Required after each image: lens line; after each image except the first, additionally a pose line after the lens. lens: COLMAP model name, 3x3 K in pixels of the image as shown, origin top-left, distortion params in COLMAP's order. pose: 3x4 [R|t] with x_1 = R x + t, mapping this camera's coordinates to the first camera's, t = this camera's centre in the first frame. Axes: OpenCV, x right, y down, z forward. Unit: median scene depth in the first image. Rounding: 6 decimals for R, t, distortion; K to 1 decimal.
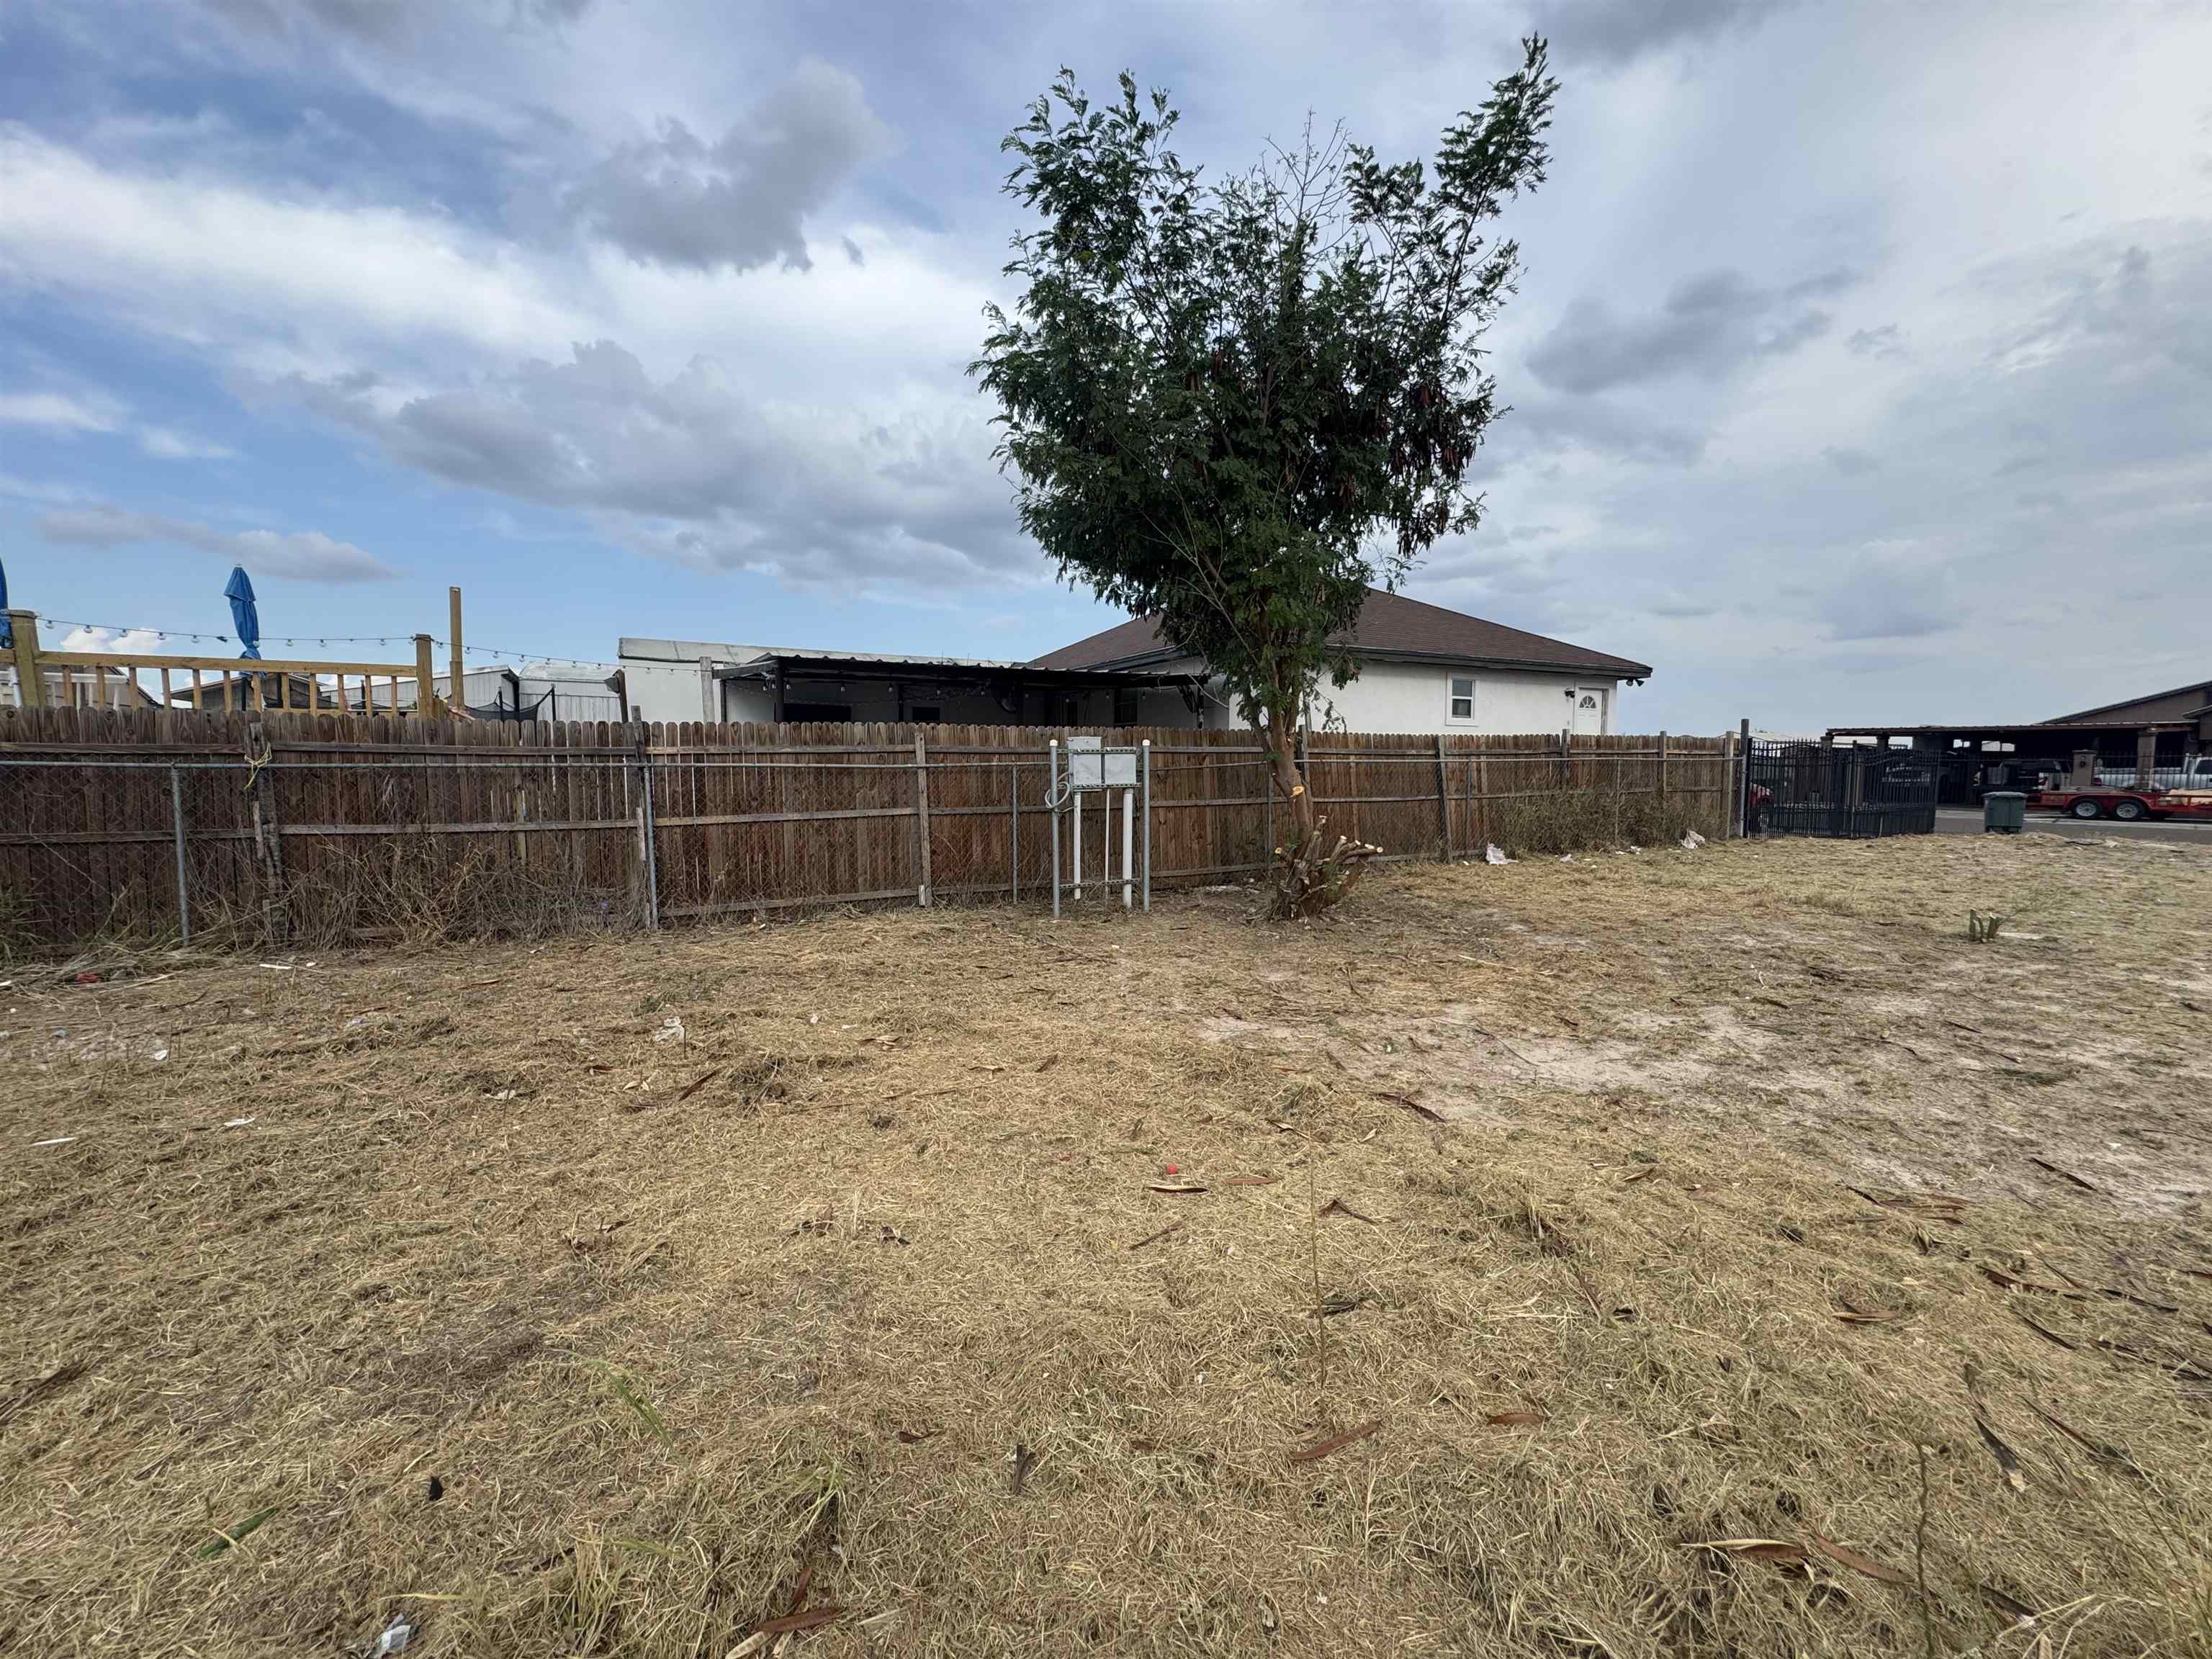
lens RADIAL K [[877.6, 0, 1079.9], [0, 877.6, 825.3], [0, 0, 1]] dist [-0.000102, -0.000310]
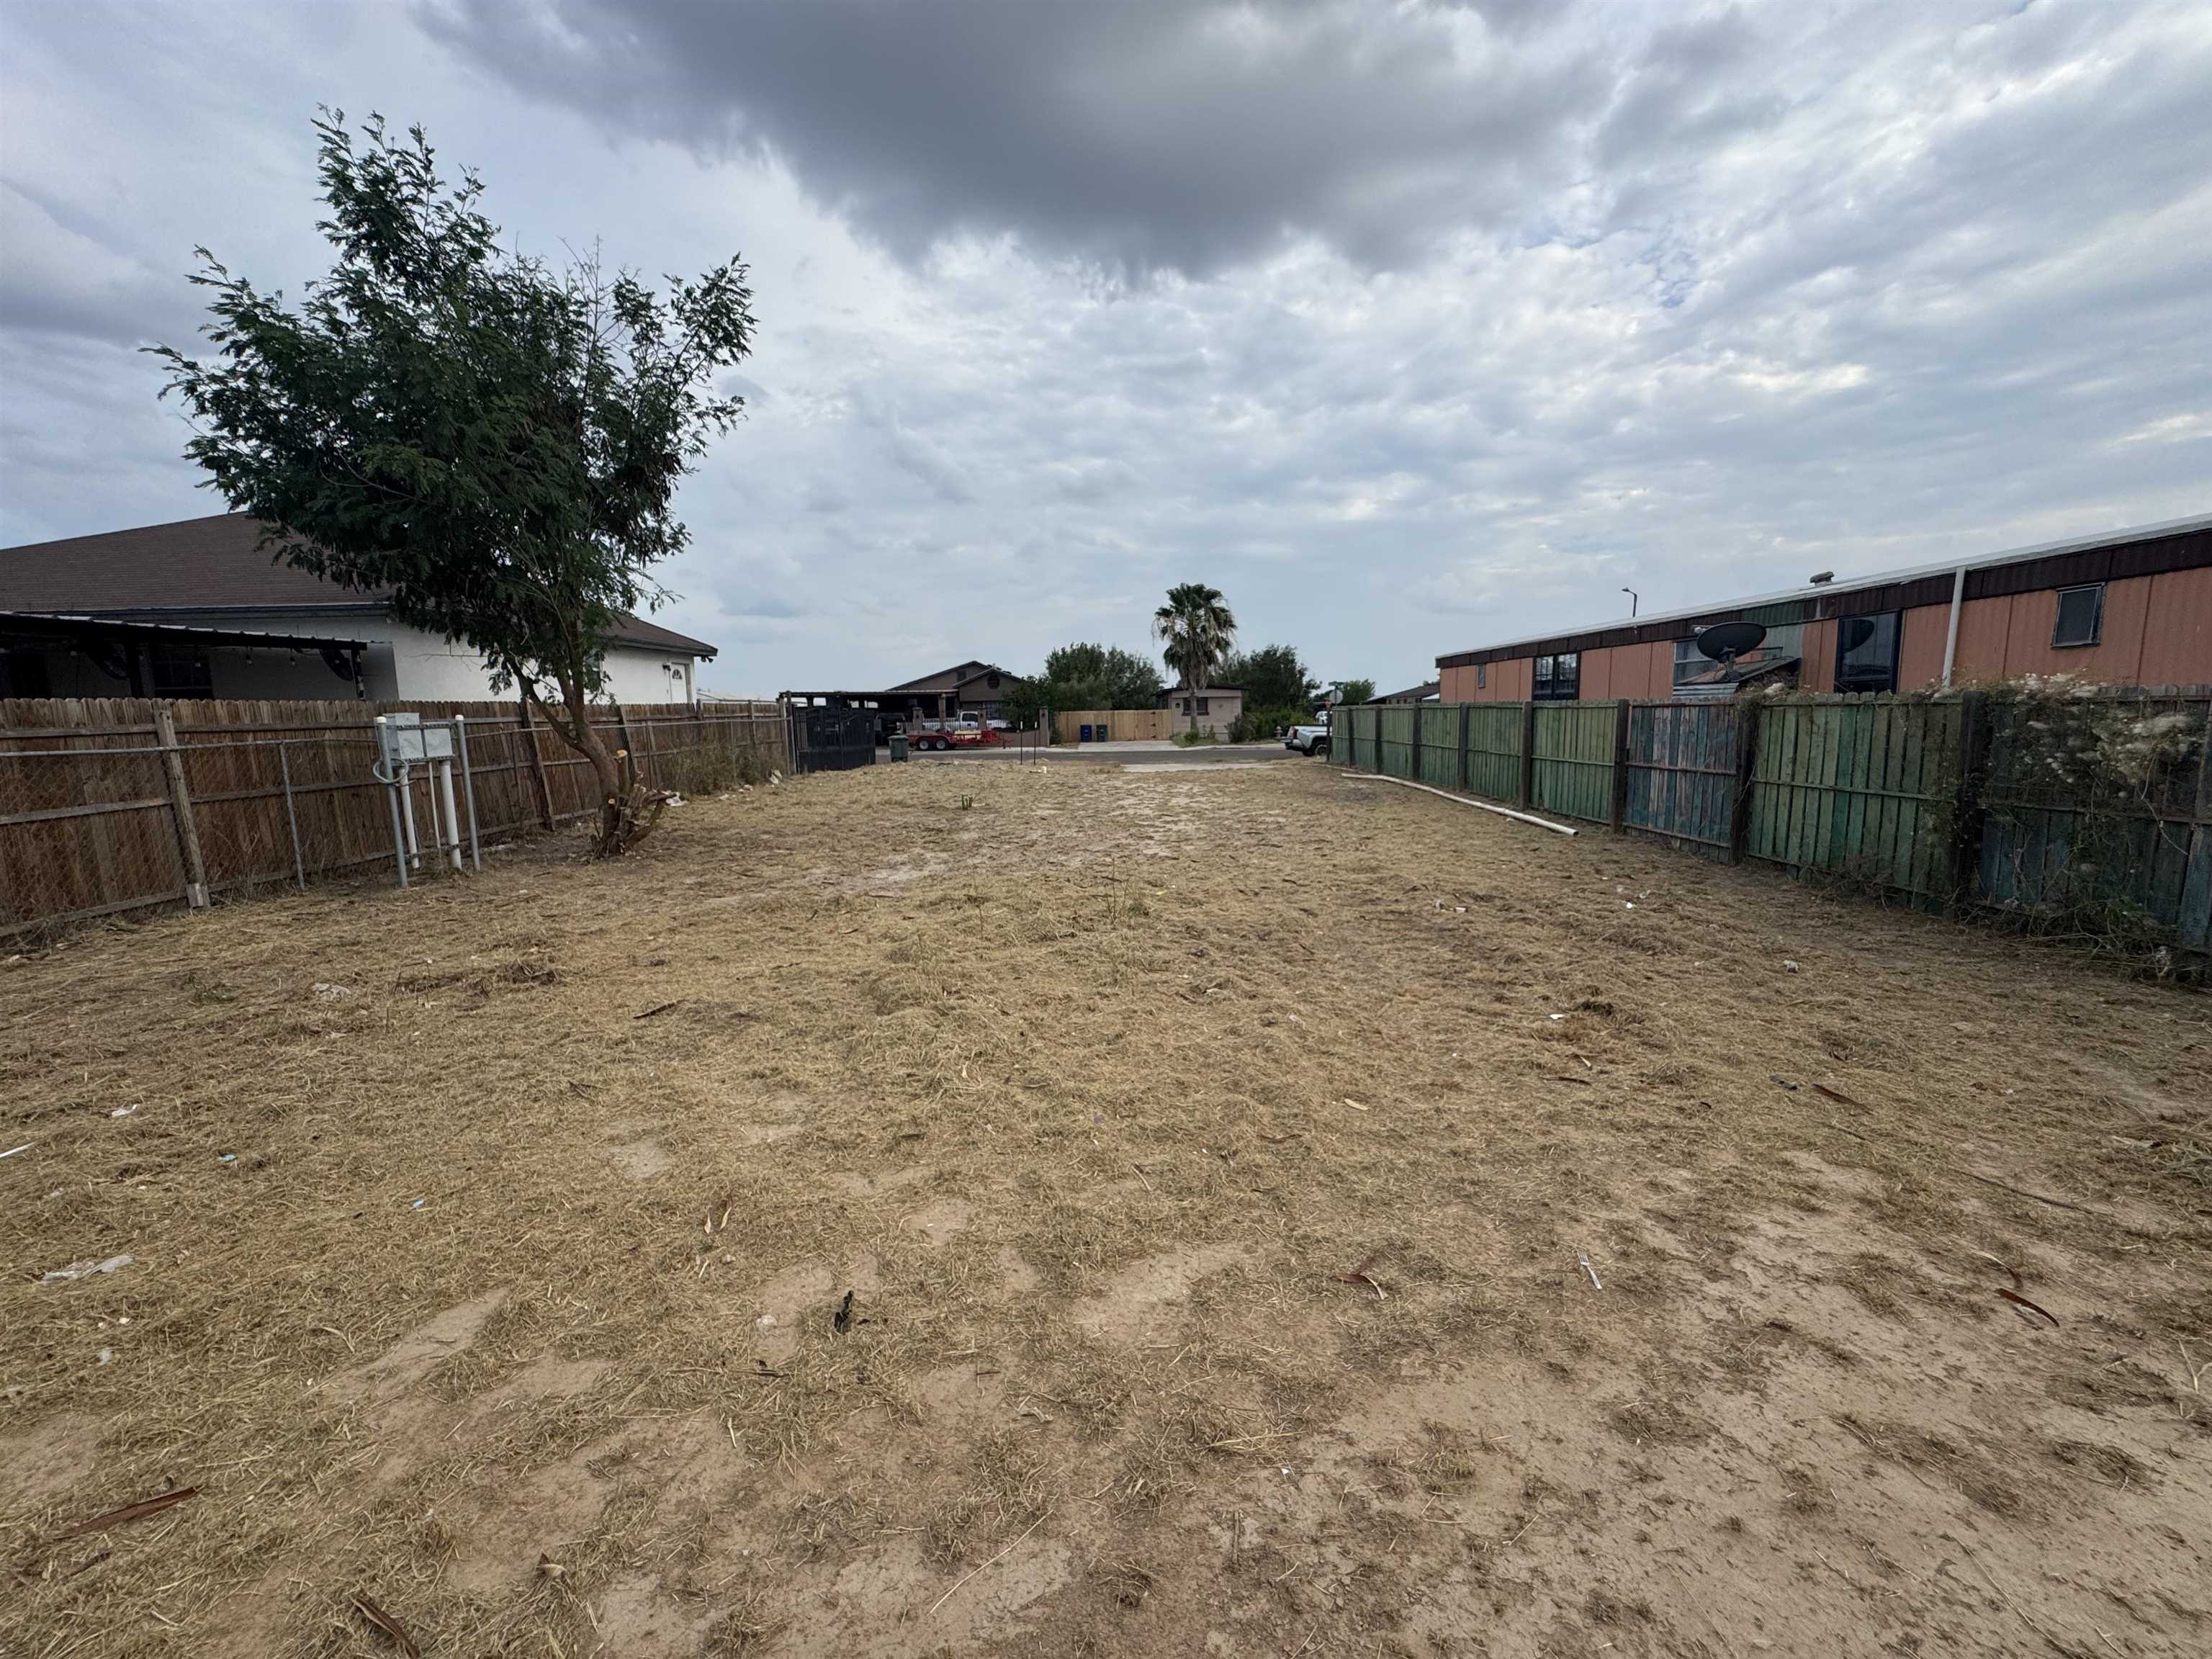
lens RADIAL K [[897.8, 0, 1114.4], [0, 897.8, 824.8], [0, 0, 1]] dist [0.001282, -0.000082]
pose [[0.454832, -0.121518, 0.882248, -0.477640], [0.080552, 0.992200, 0.095135, -0.001745], [-0.886927, 0.027796, 0.461073, -0.205996]]
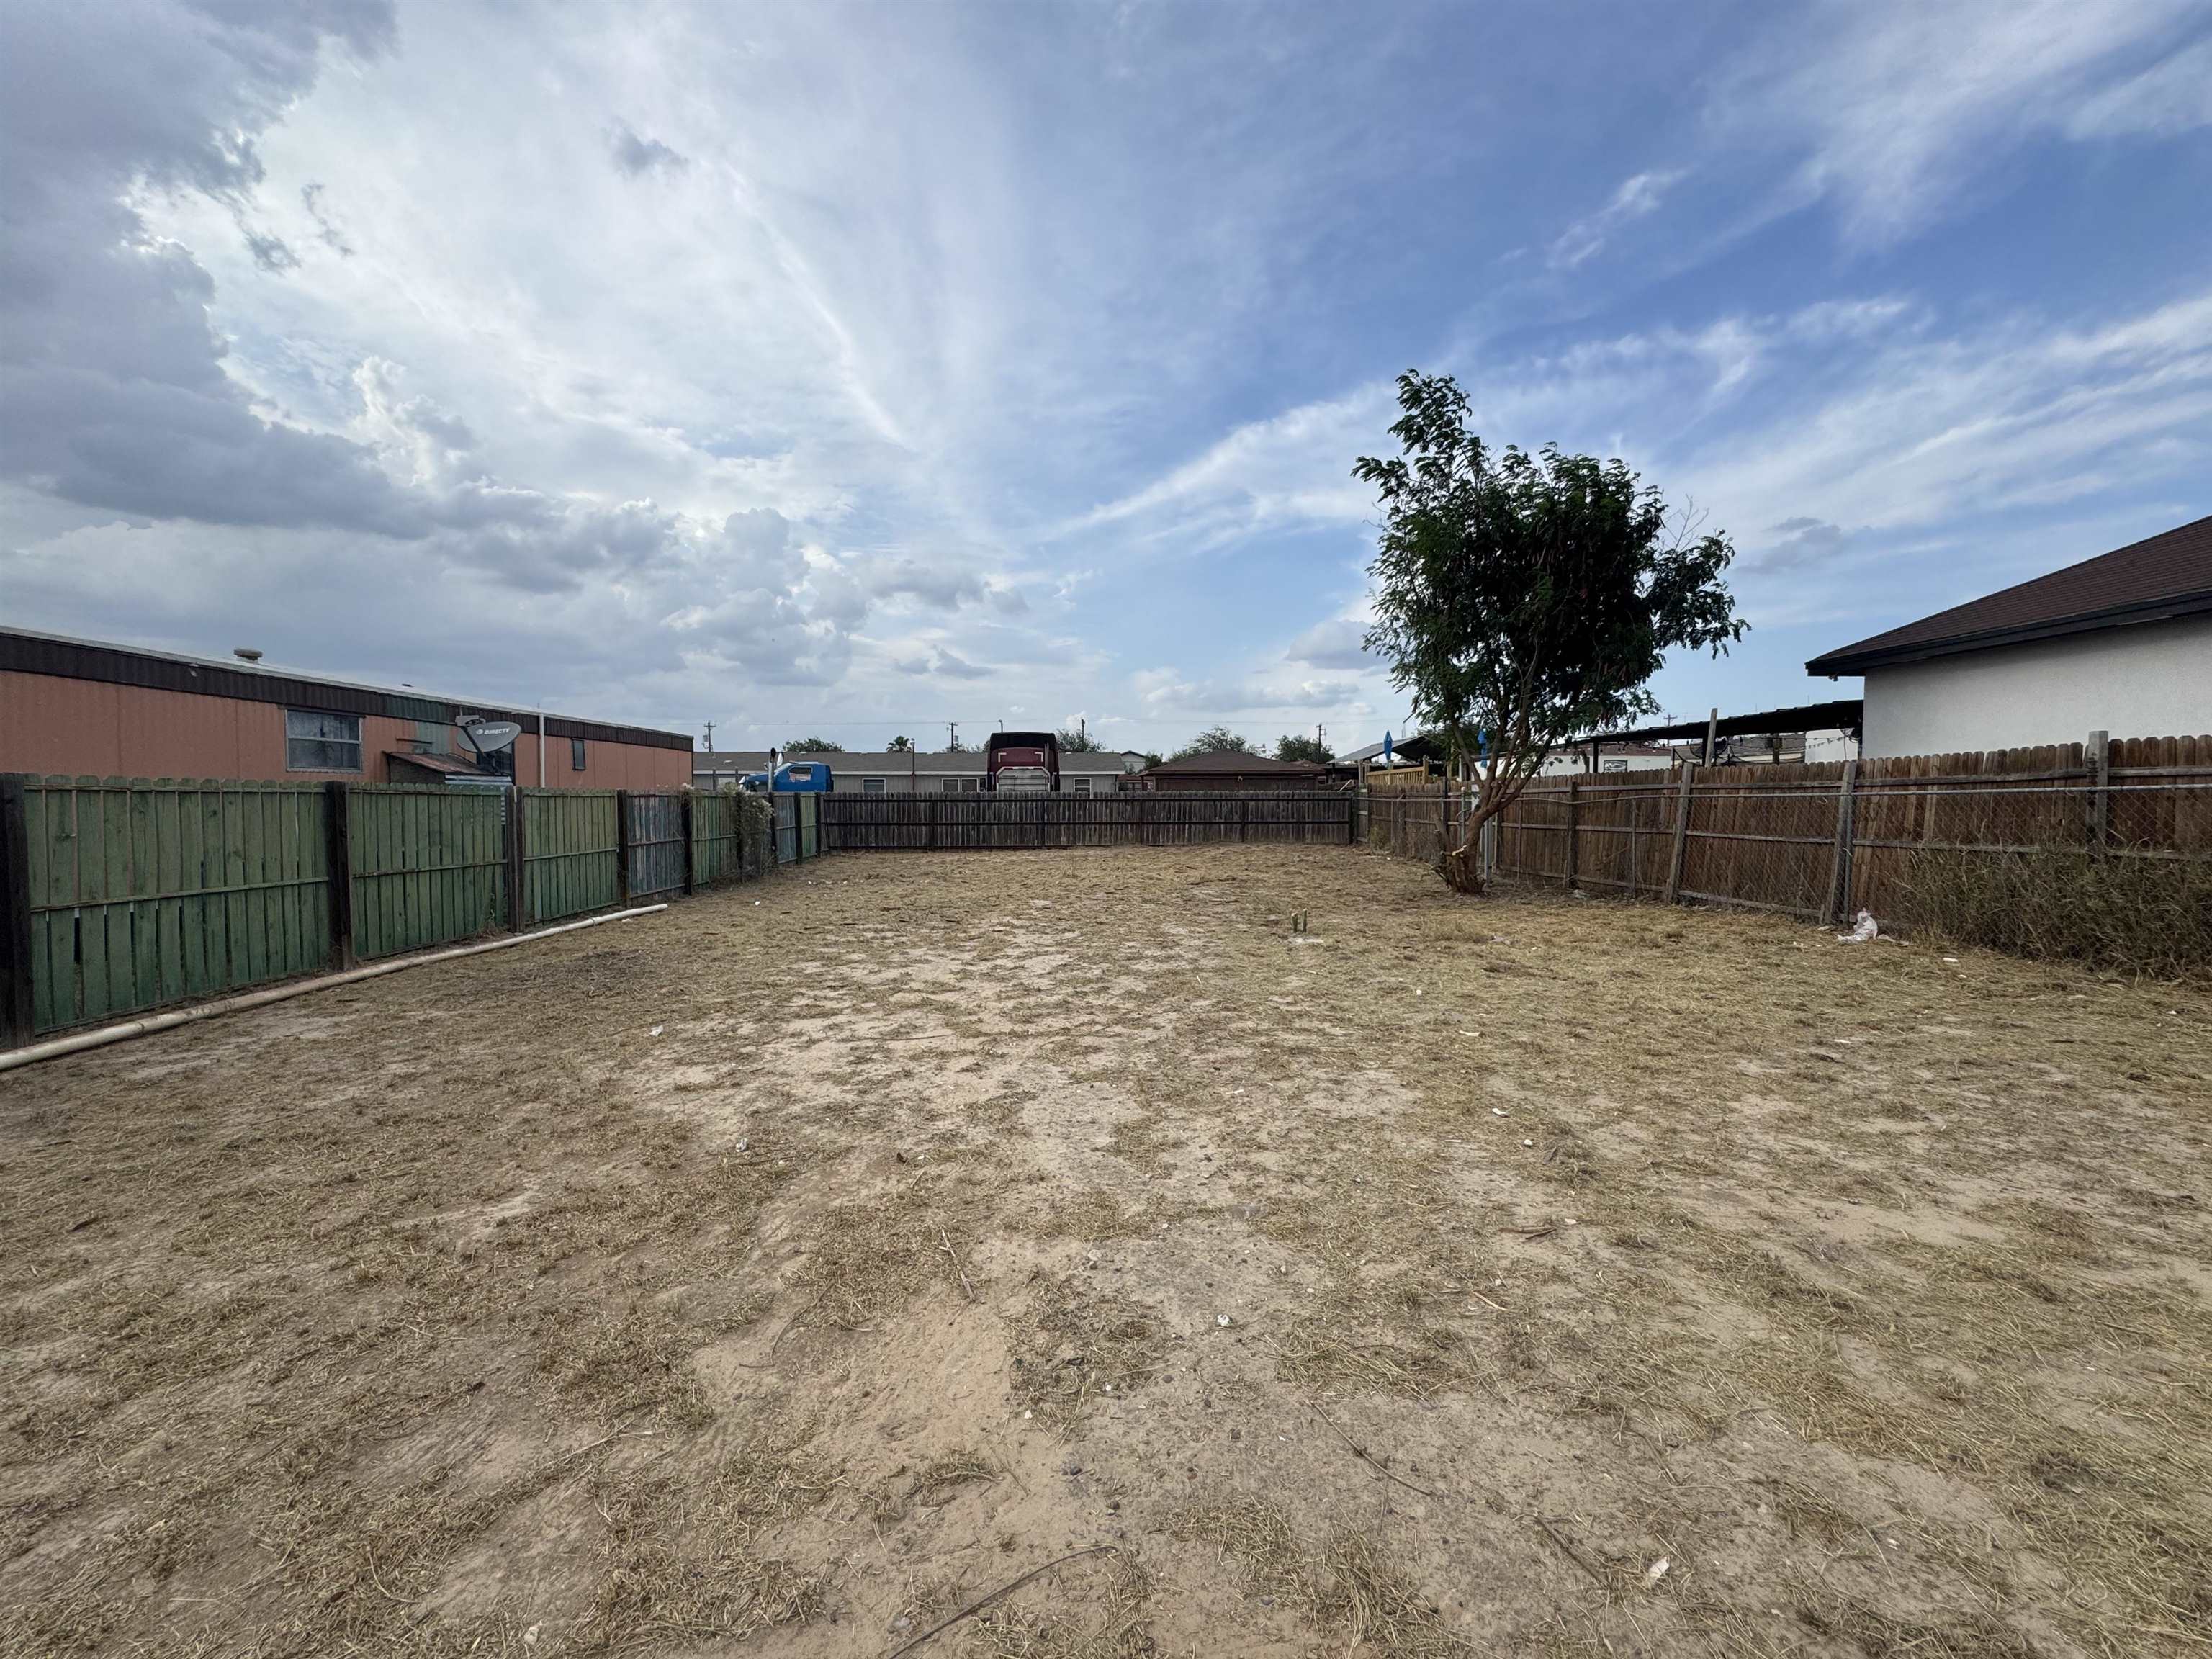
lens RADIAL K [[899.9, 0, 1098.8], [0, 899.9, 842.5], [0, 0, 1]] dist [-0.000320, -0.000191]
pose [[-0.426052, 0.046215, -0.903518, 1.661680], [-0.059355, 0.995115, 0.078889, -0.064555], [0.902750, 0.087239, -0.421227, 0.881145]]
